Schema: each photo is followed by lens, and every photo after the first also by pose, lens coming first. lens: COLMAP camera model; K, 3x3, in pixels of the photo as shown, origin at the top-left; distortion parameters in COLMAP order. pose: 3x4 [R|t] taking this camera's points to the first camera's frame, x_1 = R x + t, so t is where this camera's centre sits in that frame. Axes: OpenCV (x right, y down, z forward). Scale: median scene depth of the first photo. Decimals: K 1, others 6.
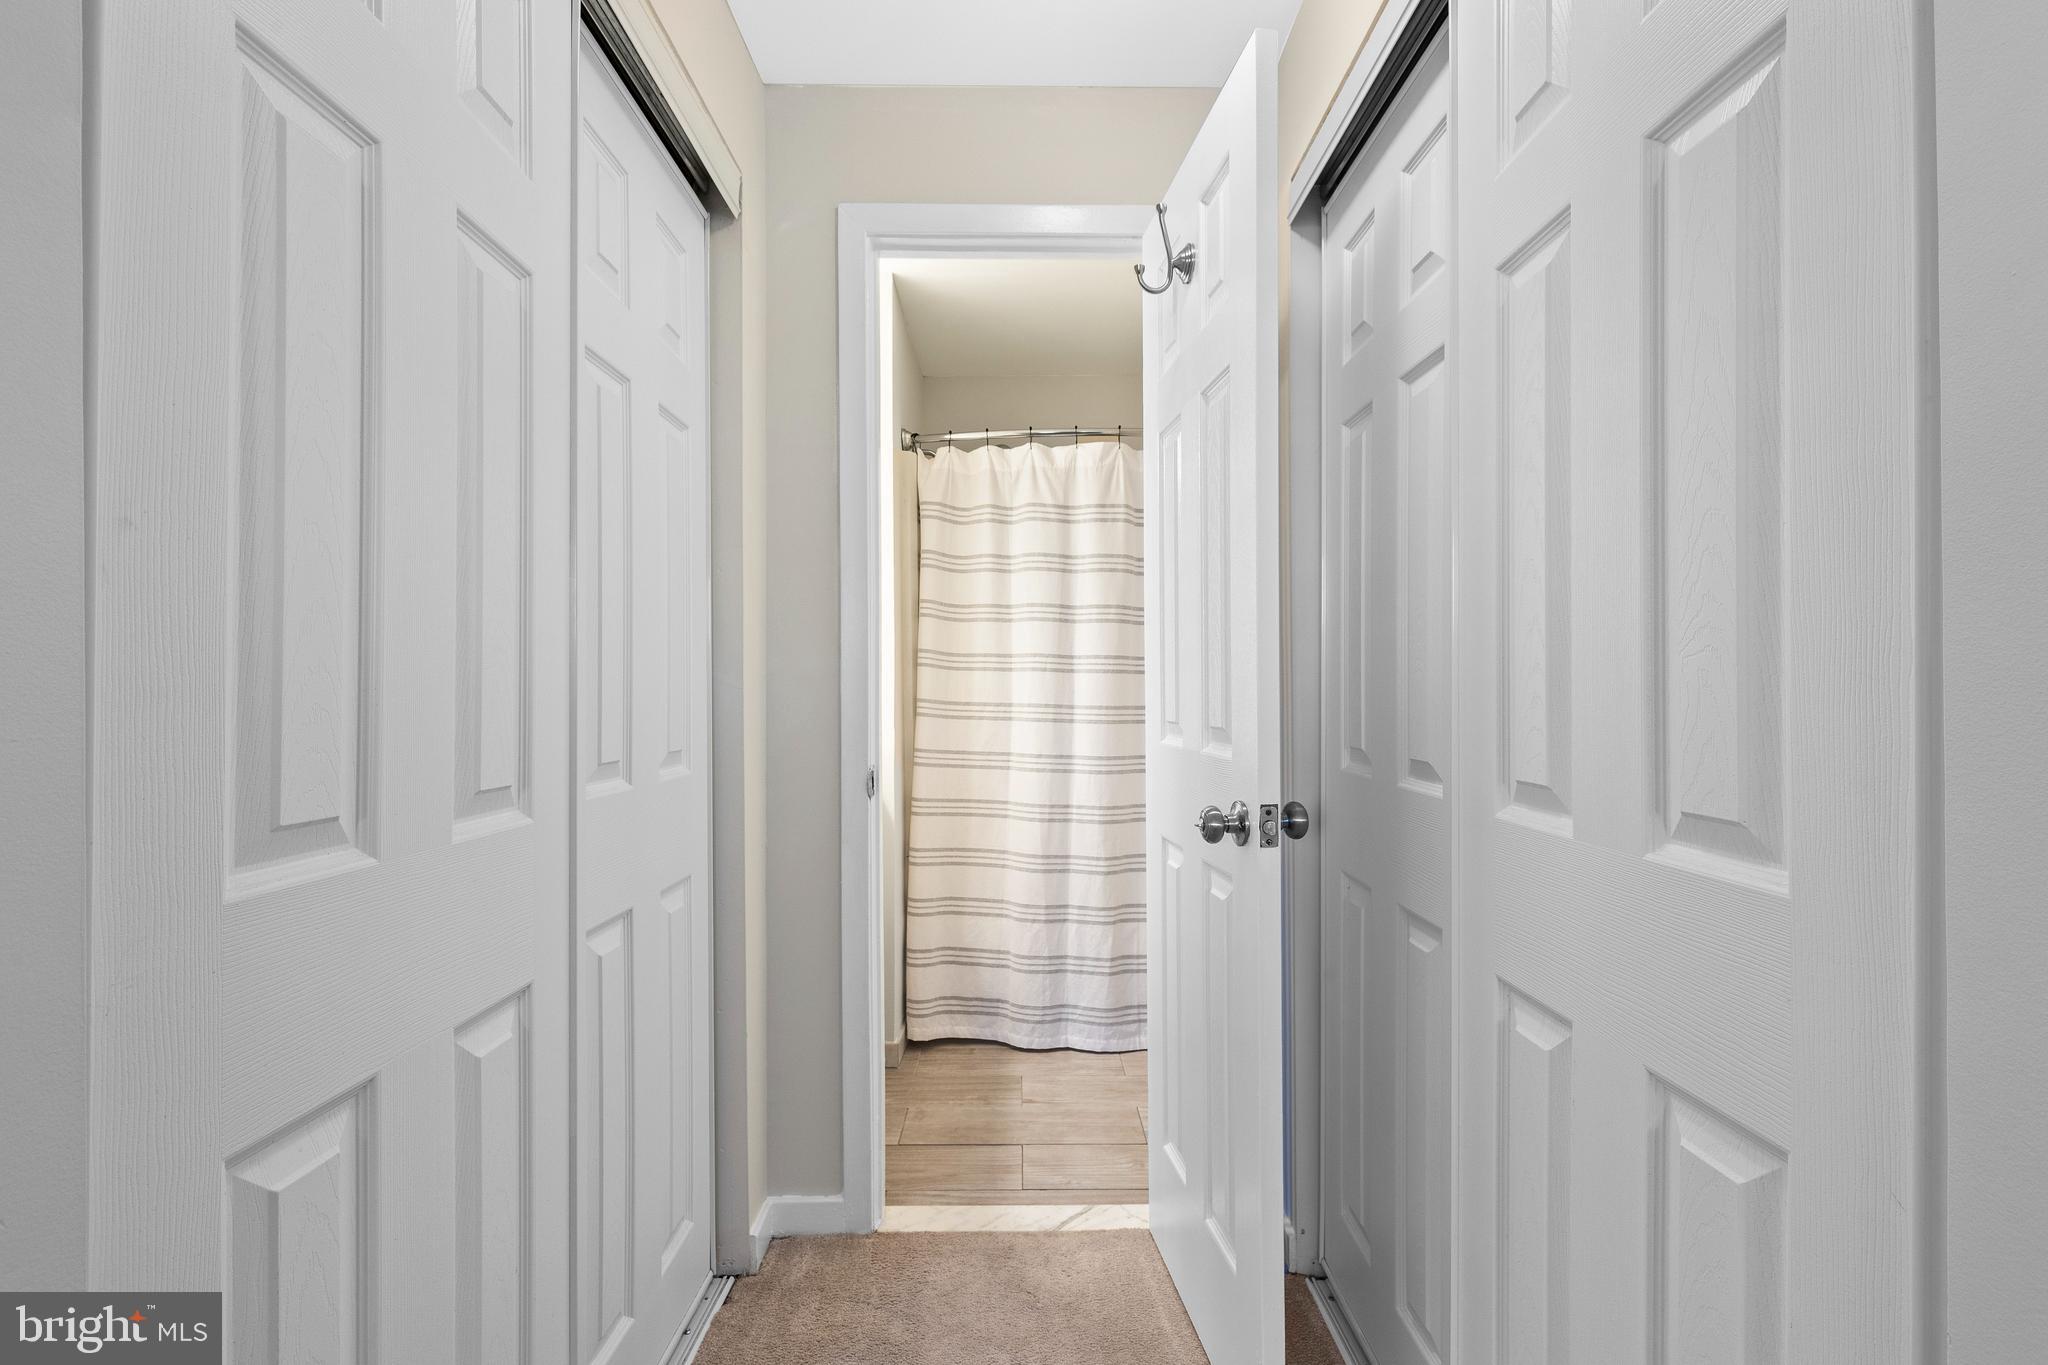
lens RADIAL K [[926.9, 0, 1022.0], [0, 926.9, 704.9], [0, 0, 1]] dist [0.001521, 0.000468]
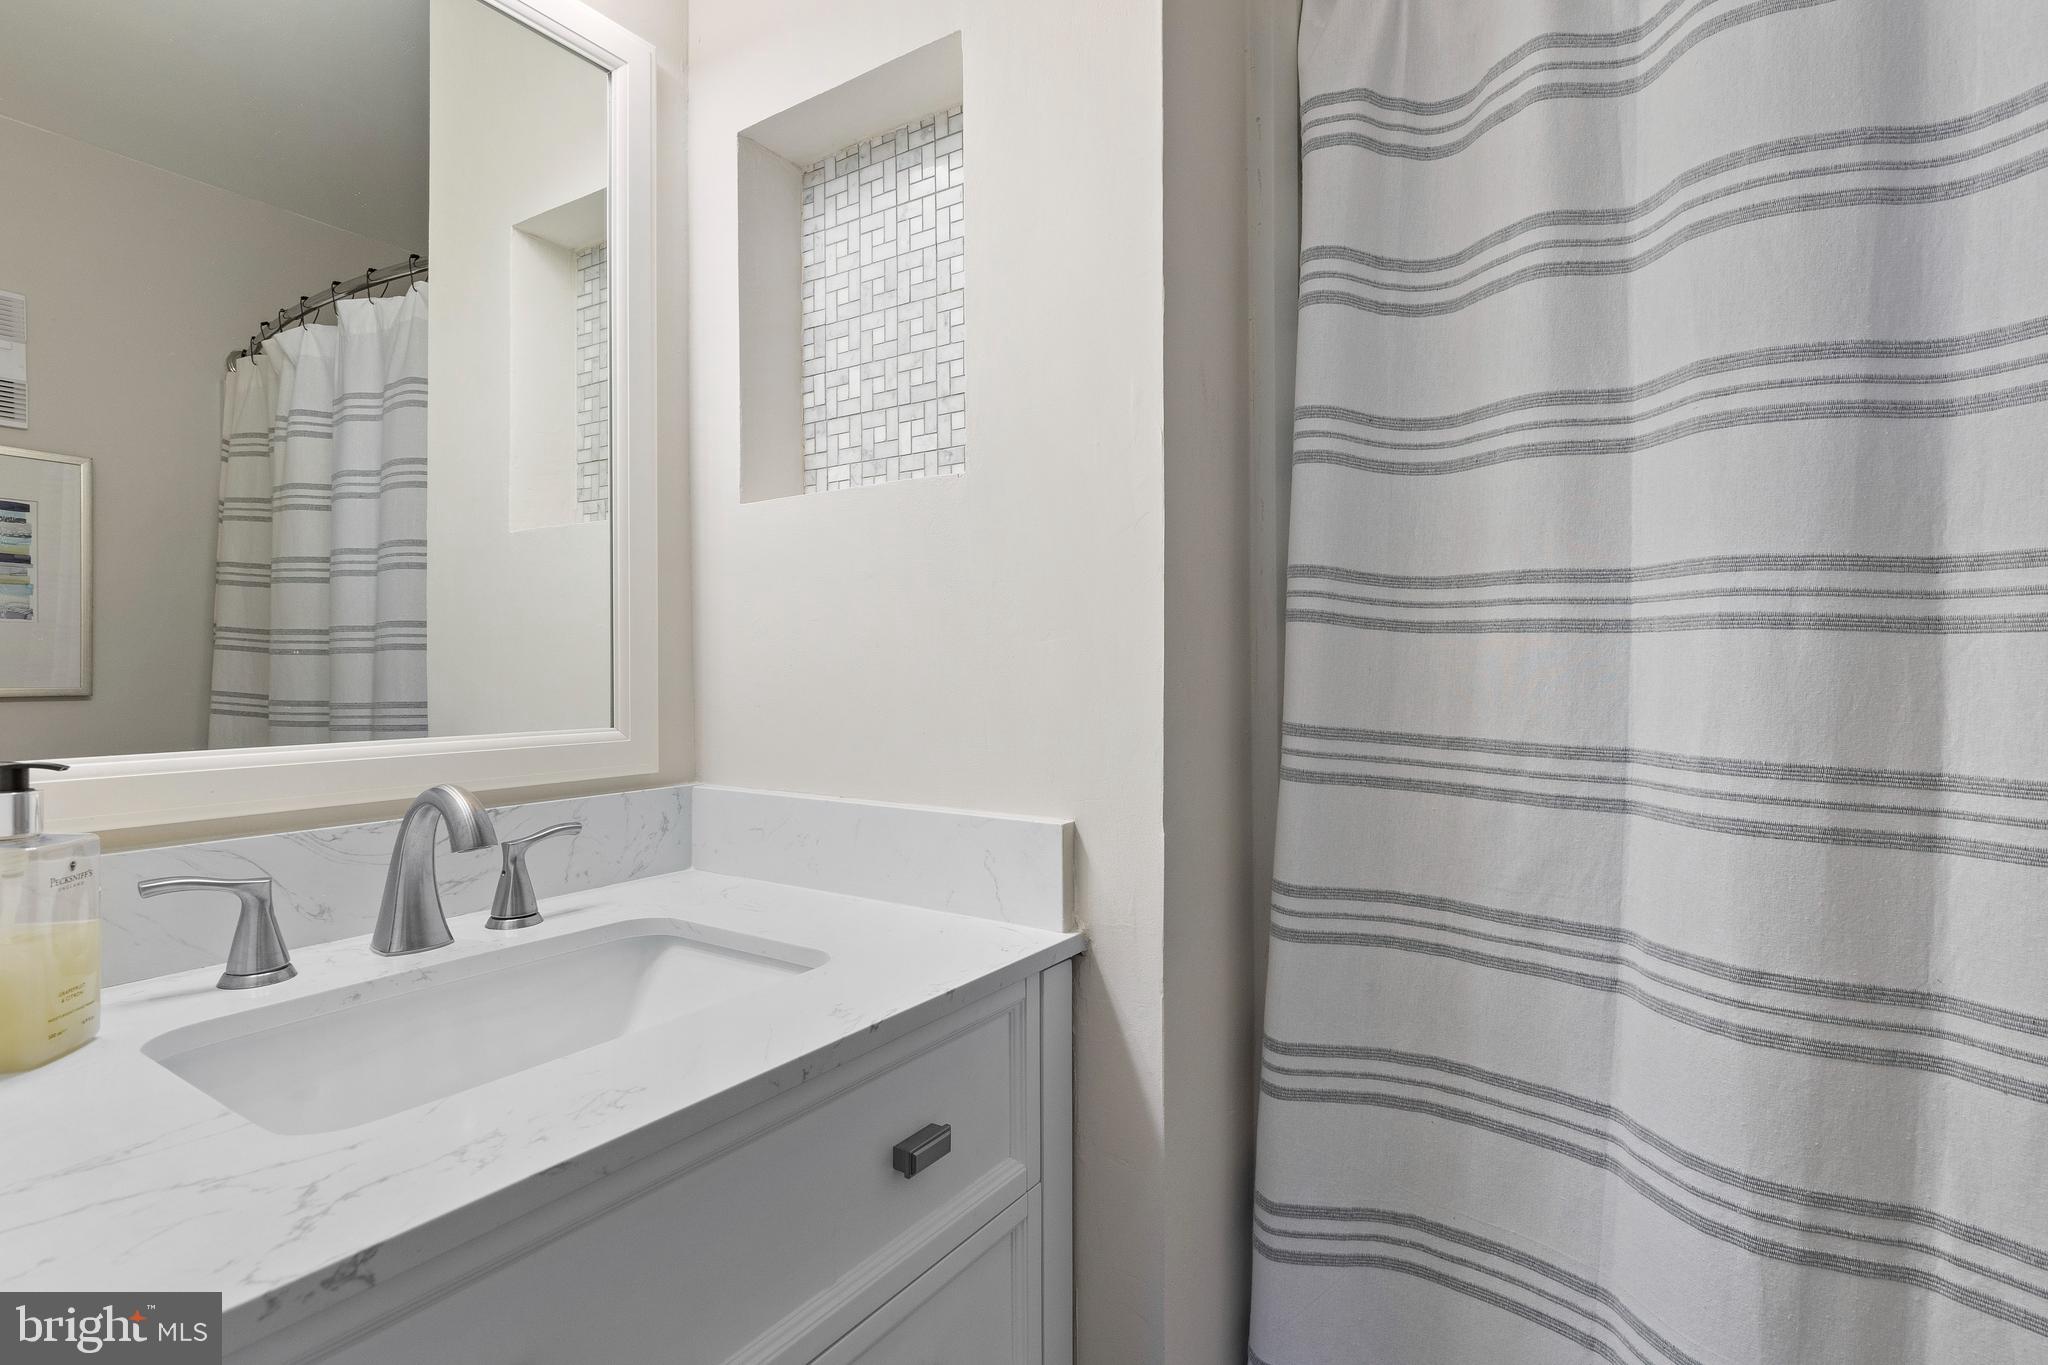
lens RADIAL K [[986.8, 0, 1047.5], [0, 986.8, 675.3], [0, 0, 1]] dist [0.002894, -0.000317]
pose [[0.834716, 0.005988, -0.550649, 0.006049], [-0.011634, 0.999909, -0.006762, -0.019796], [0.550558, 0.012051, 0.834710, 0.673167]]
